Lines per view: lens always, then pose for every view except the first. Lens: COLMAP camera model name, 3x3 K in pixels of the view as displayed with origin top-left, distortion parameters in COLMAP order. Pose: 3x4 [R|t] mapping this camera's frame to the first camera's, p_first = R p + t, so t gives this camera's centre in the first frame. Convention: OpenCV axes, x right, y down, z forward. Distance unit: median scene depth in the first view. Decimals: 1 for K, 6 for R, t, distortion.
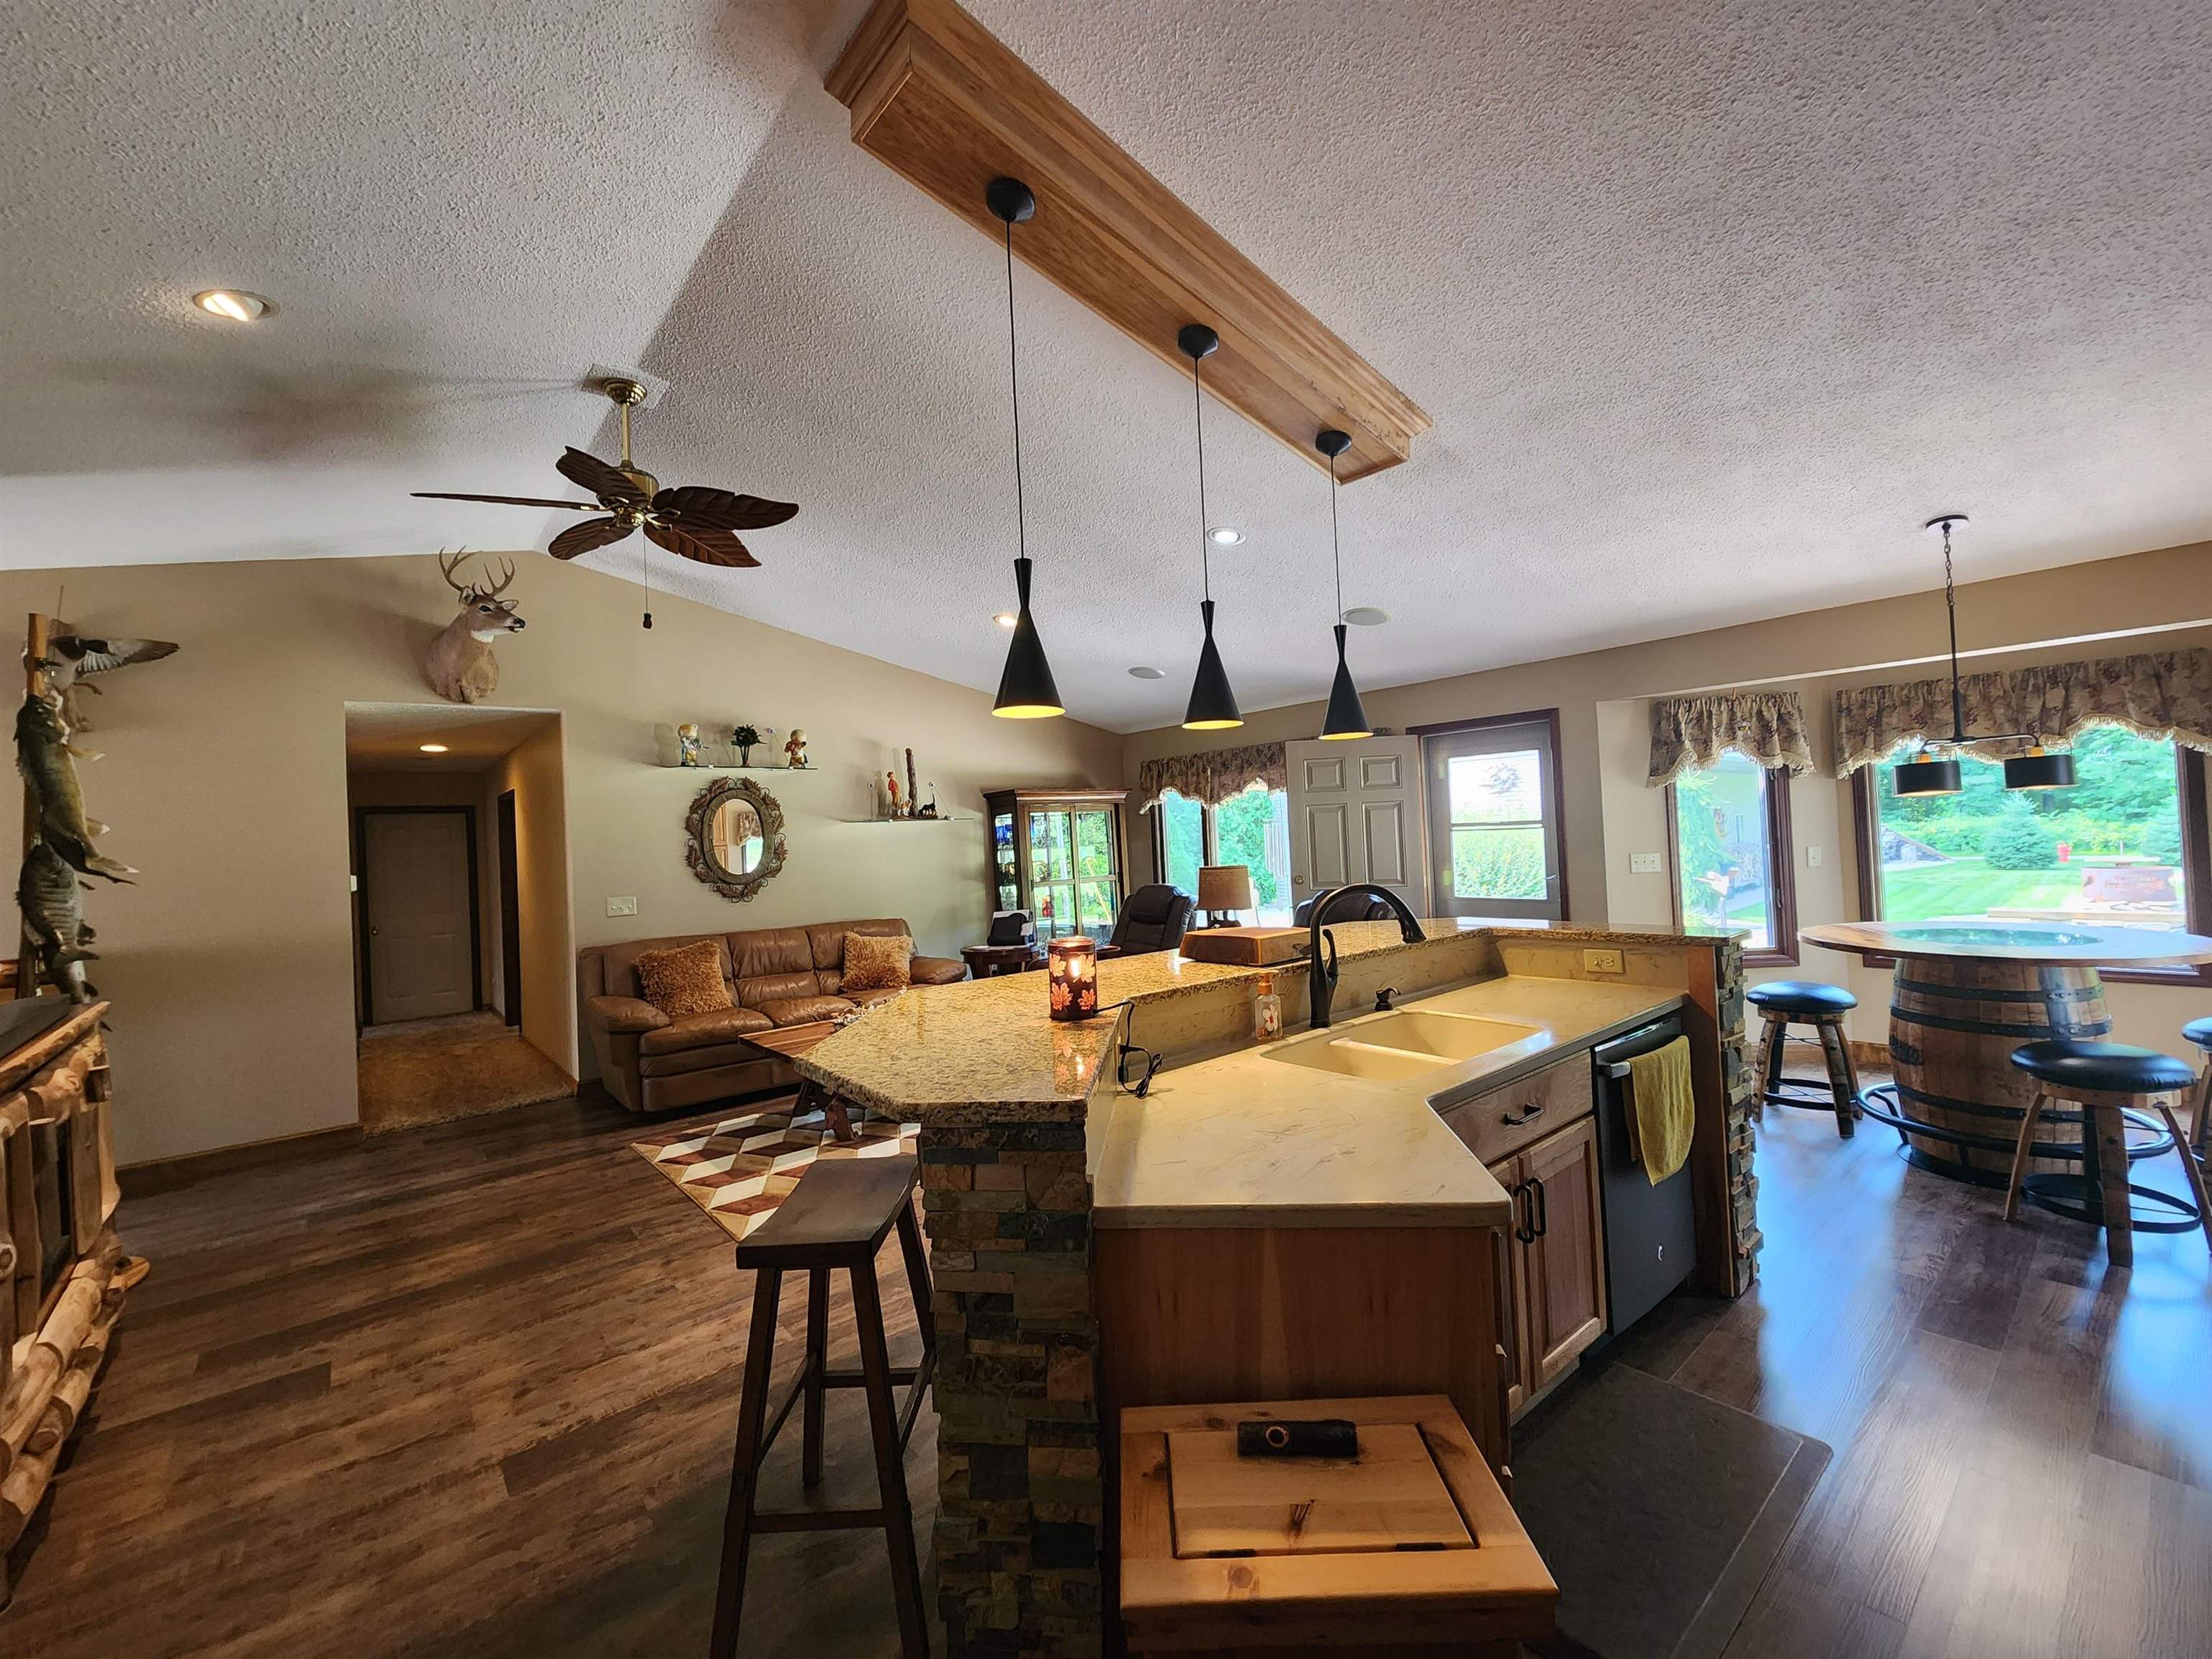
lens RADIAL K [[910.2, 0, 1104.8], [0, 910.2, 827.7], [0, 0, 1]] dist [0.006012, -0.000557]
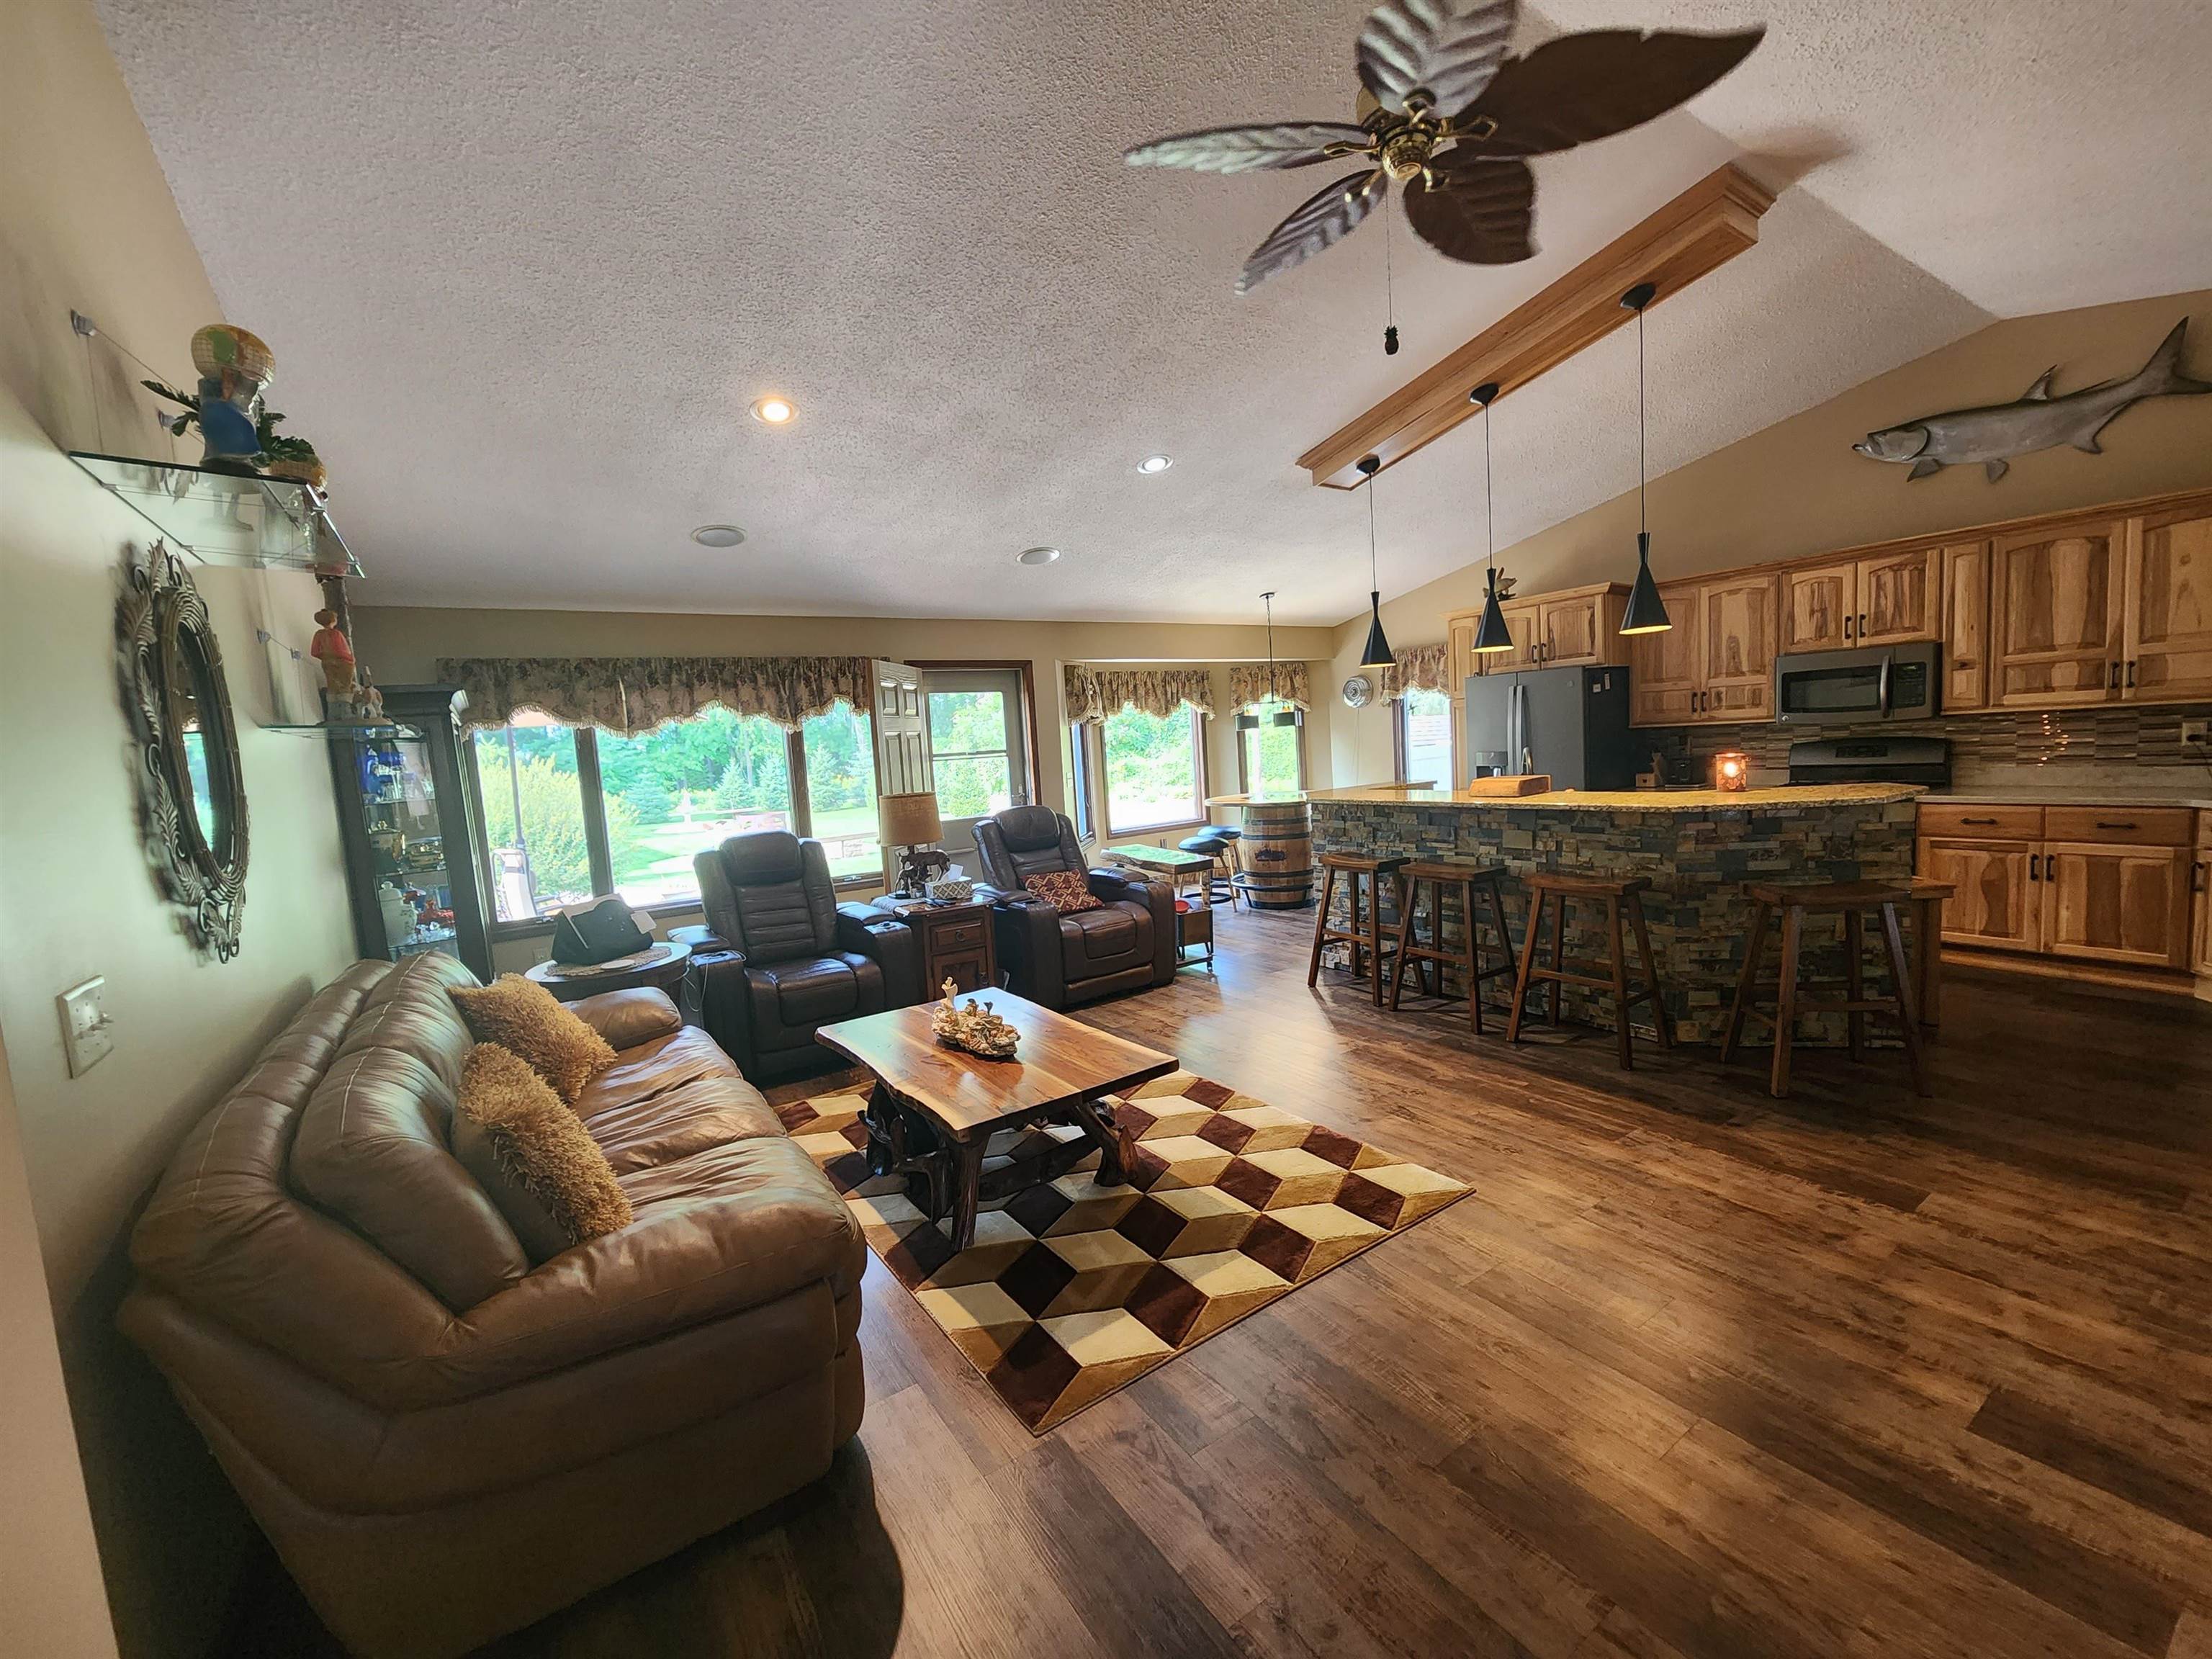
lens RADIAL K [[910.2, 0, 1107.6], [0, 910.2, 822.8], [0, 0, 1]] dist [0.006012, -0.000557]
pose [[0.102007, -0.054025, 0.993316, -1.573679], [0.047584, 0.997646, 0.049374, 0.076669], [-0.993645, 0.042229, 0.104338, 1.556424]]
